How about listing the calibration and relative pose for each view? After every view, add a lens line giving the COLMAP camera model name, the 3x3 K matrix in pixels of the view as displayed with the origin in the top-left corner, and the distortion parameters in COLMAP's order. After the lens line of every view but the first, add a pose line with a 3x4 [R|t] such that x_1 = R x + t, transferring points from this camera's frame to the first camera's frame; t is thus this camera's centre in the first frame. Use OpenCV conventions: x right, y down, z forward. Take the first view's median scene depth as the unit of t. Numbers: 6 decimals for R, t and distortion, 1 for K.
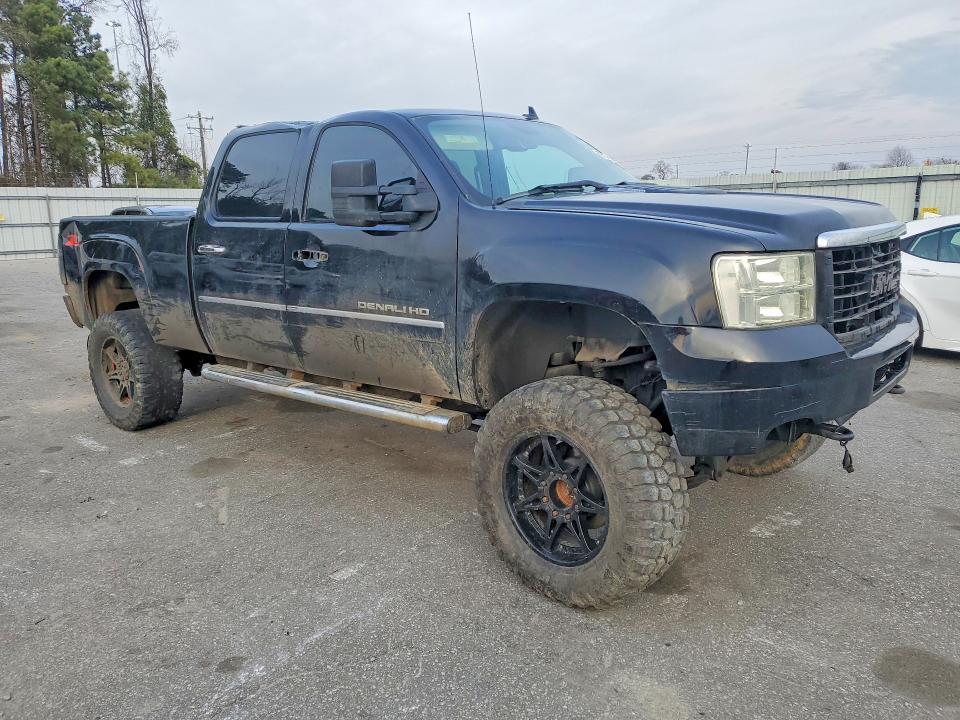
lens RADIAL K [[798.9, 0, 482.4], [0, 798.9, 357.6], [0, 0, 1]] dist [0.017963, -0.006962]
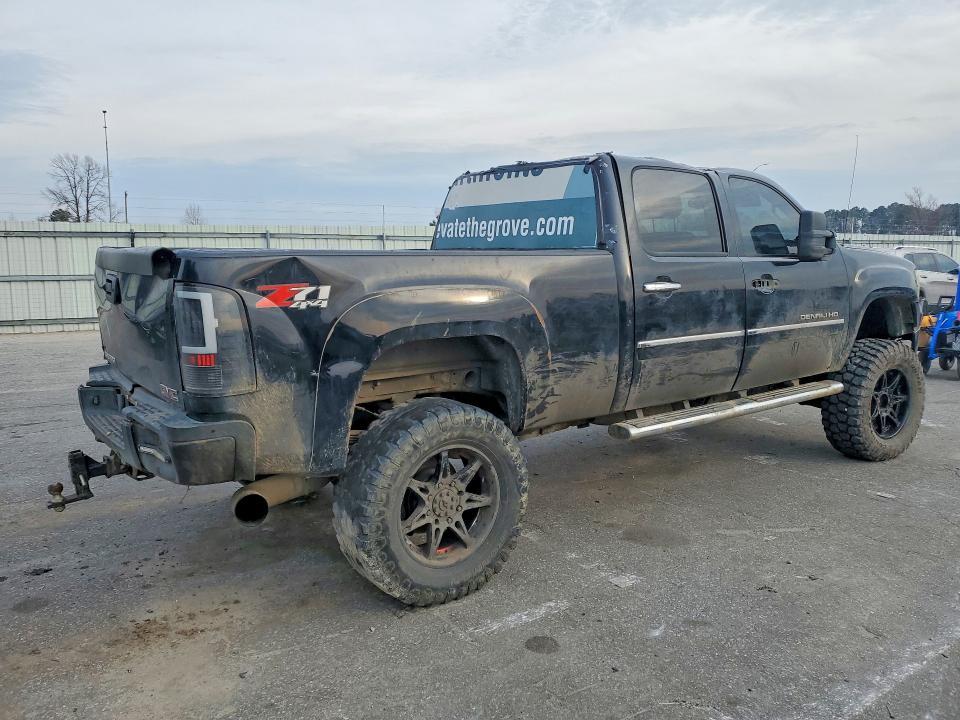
lens RADIAL K [[798.9, 0, 480.6], [0, 798.9, 360.0], [0, 0, 1]] dist [0.017963, -0.006962]
pose [[0.163155, -0.109269, 0.980531, -1.145846], [0.181143, 0.980271, 0.079098, -0.146767], [-0.969829, 0.164711, 0.179730, 0.958088]]
